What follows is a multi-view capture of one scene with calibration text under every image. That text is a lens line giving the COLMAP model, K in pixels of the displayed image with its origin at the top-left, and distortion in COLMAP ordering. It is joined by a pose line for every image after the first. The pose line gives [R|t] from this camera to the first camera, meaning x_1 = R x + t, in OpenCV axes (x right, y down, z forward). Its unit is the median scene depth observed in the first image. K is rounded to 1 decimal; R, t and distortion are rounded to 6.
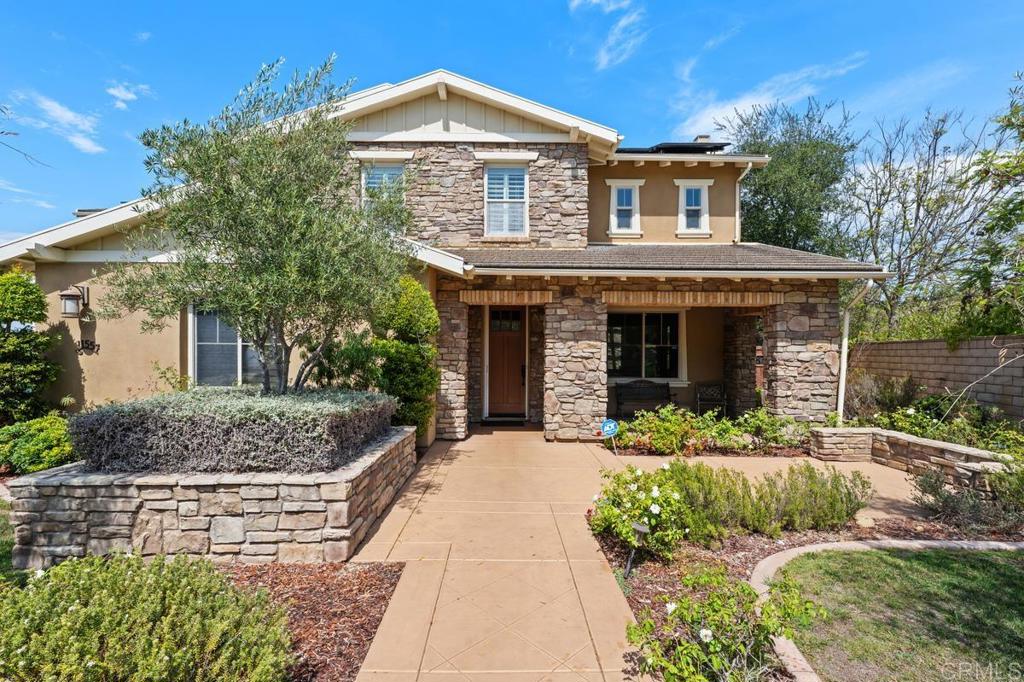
lens RADIAL K [[476.2, 0, 511.0], [0, 476.2, 342.8], [0, 0, 1]] dist [-0.004274, -0.000139]
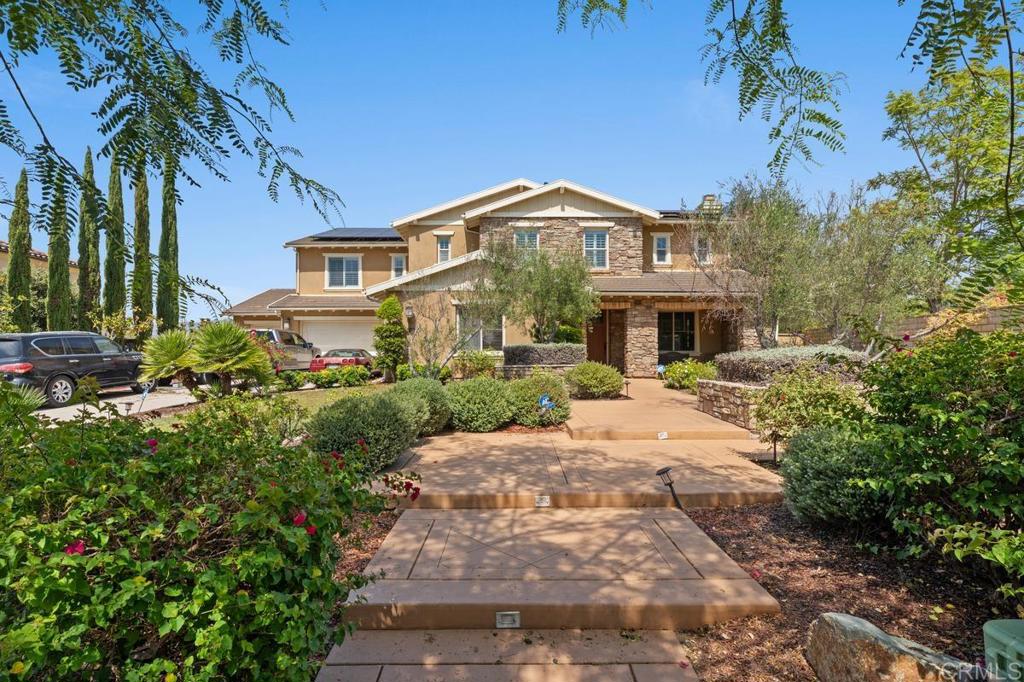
lens RADIAL K [[527.3, 0, 512.6], [0, 527.3, 342.0], [0, 0, 1]] dist [0.003230, 0.000045]
pose [[0.999962, -0.008711, 0.000204, -0.327547], [0.008710, 0.999960, 0.001996, 0.039219], [-0.000221, -0.001994, 0.999998, -0.972180]]
